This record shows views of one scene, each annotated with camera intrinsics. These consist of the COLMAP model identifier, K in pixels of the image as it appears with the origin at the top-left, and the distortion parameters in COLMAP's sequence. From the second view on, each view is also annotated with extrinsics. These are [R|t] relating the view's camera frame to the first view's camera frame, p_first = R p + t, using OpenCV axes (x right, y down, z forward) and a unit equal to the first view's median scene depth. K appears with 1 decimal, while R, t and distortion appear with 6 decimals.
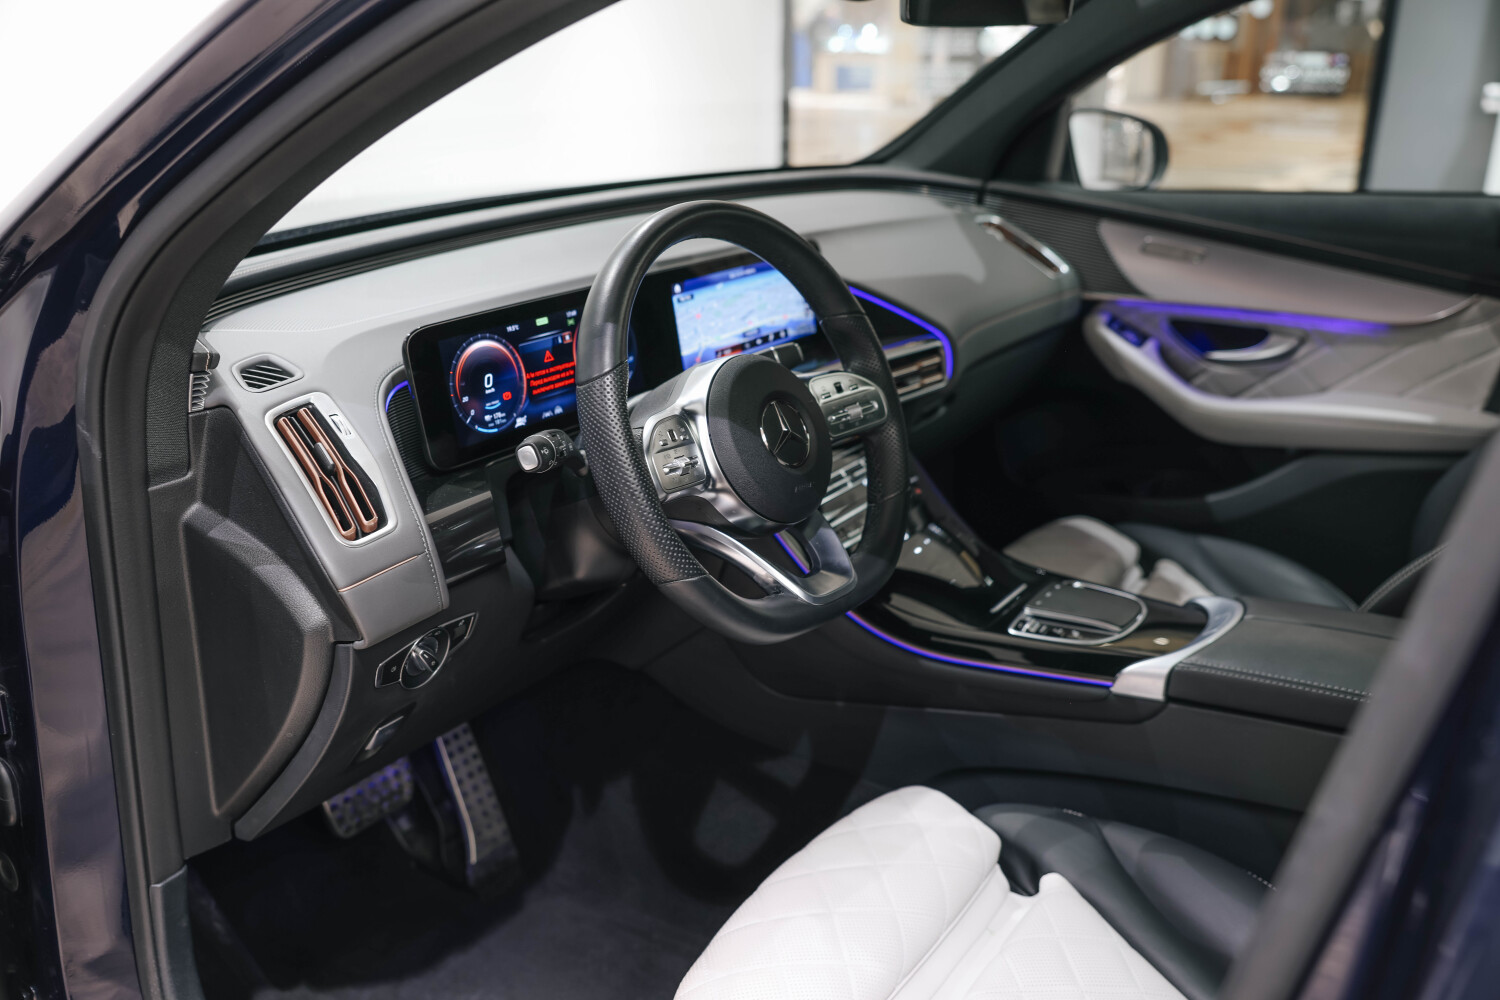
lens RADIAL K [[1348.6, 0, 750.0], [0, 1348.6, 500.0], [0, 0, 1]] dist [-0.008125, -0.009654]
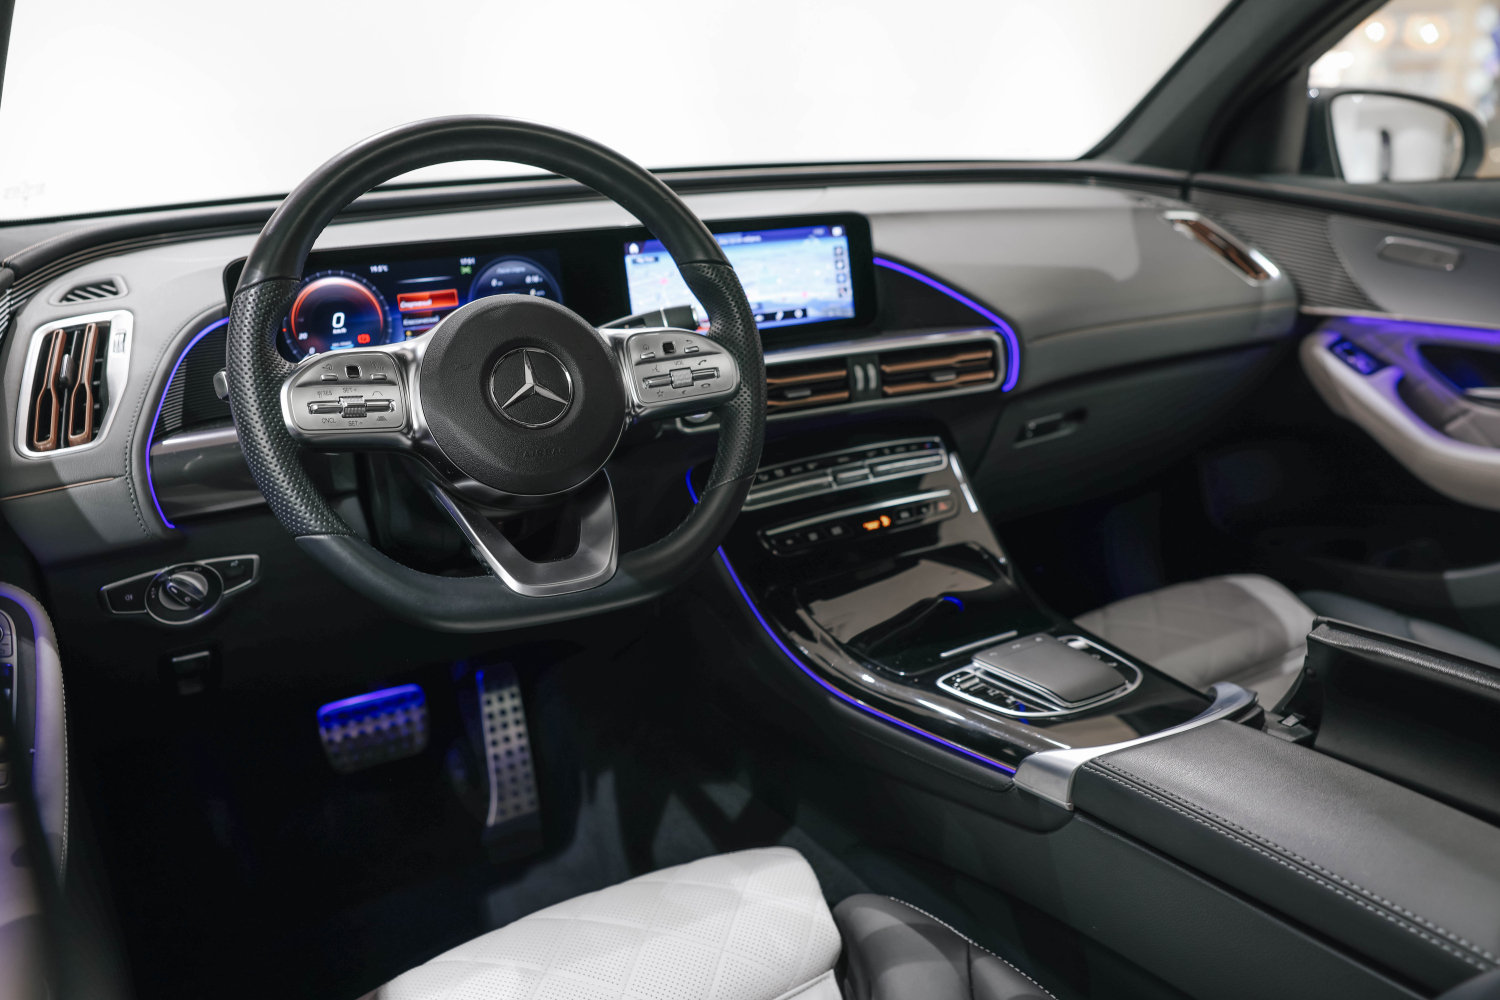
lens RADIAL K [[1167.6, 0, 741.9], [0, 1167.6, 493.3], [0, 0, 1]] dist [-0.003831, 0.005557]
pose [[0.903961, 0.106512, -0.414137, 0.334517], [-0.117418, 0.993082, -0.000886, 0.000385], [0.411178, 0.049428, 0.910214, 0.295437]]
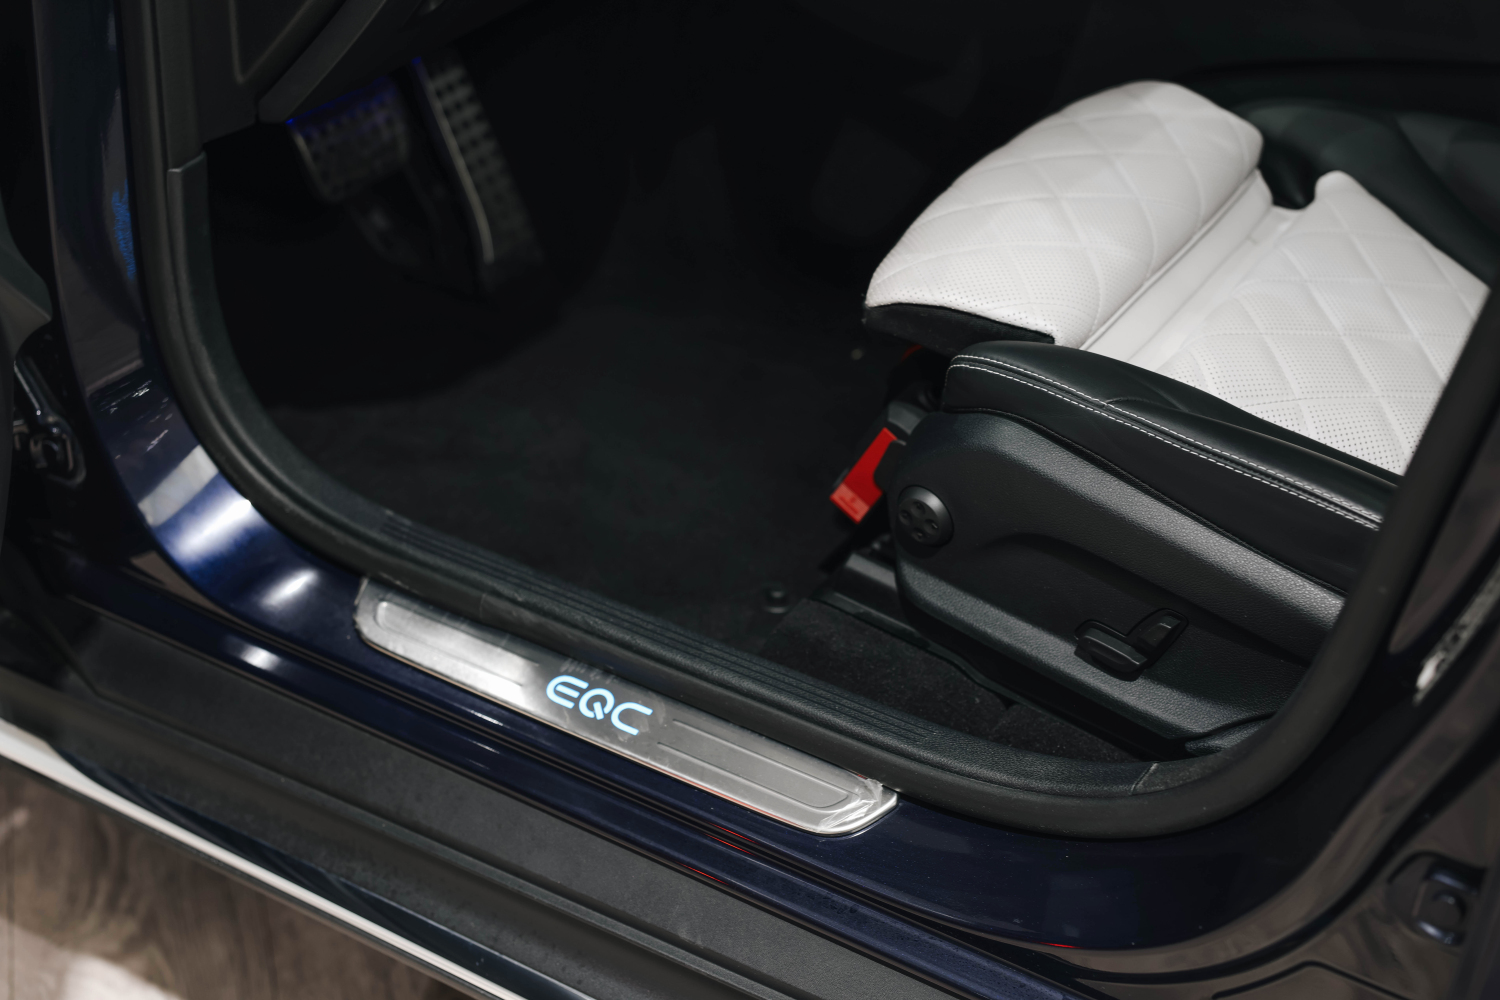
lens RADIAL K [[2301.9, 0, 750.0], [0, 2301.9, 500.0], [0, 0, 1]] dist [0.006623, 0.150255]
pose [[0.999021, -0.023109, 0.037715, -0.129349], [0.014285, 0.975537, 0.219371, 0.141308], [-0.041862, -0.218617, 0.974912, -0.237684]]
